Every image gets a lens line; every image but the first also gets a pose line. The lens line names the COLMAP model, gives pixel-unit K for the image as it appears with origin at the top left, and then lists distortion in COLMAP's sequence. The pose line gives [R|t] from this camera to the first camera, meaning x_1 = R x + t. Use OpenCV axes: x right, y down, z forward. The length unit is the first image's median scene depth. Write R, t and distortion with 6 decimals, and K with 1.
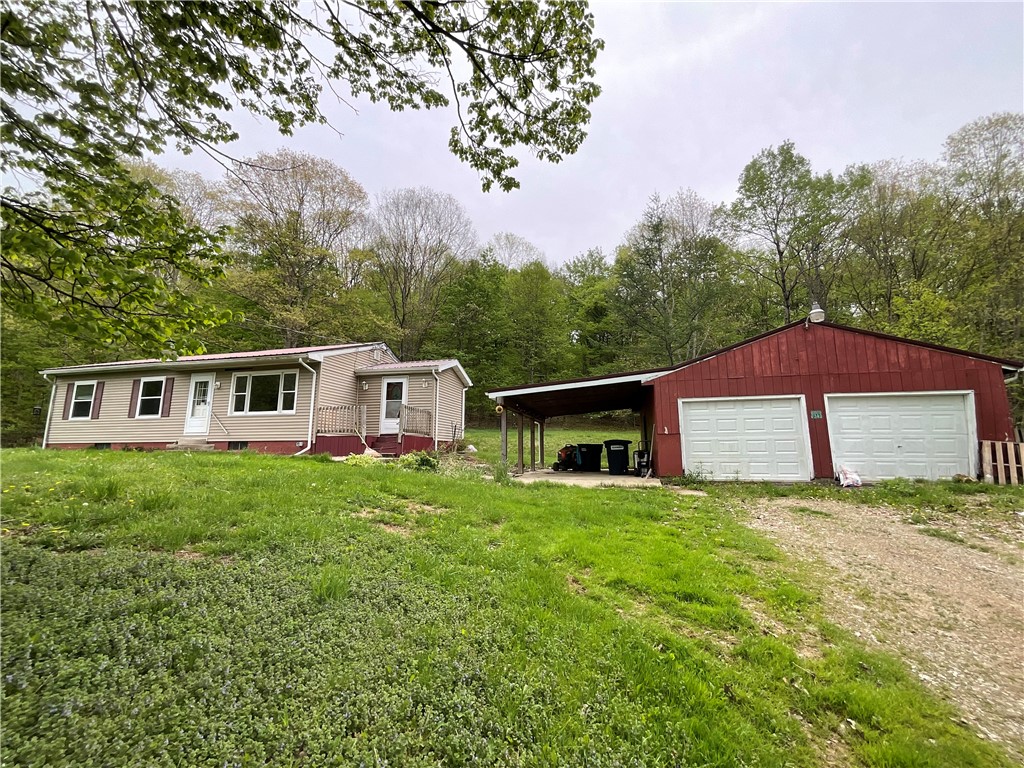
lens RADIAL K [[410.9, 0, 512.0], [0, 410.9, 384.0], [0, 0, 1]] dist [0.016848, -0.005551]
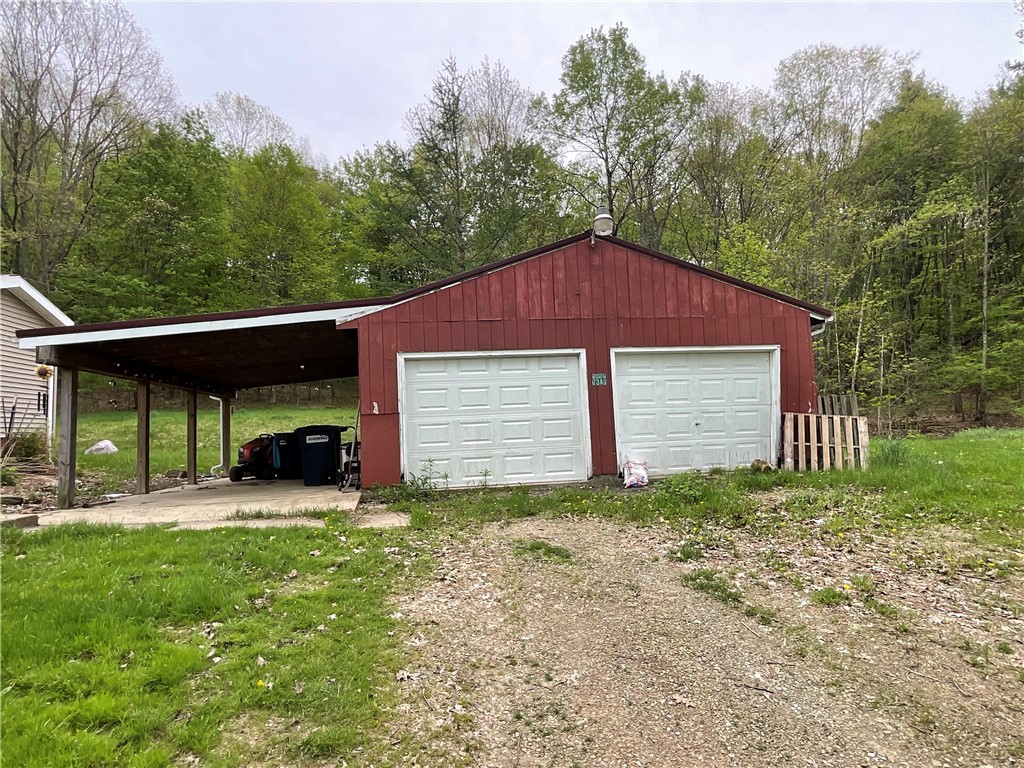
lens RADIAL K [[530.7, 0, 512.0], [0, 530.7, 384.0], [0, 0, 1]] dist [0.001768, 0.001921]
pose [[0.937763, -0.005372, 0.347233, 0.309344], [-0.018621, 0.997664, 0.065726, 0.027993], [-0.346775, -0.068101, 0.935473, 0.257107]]
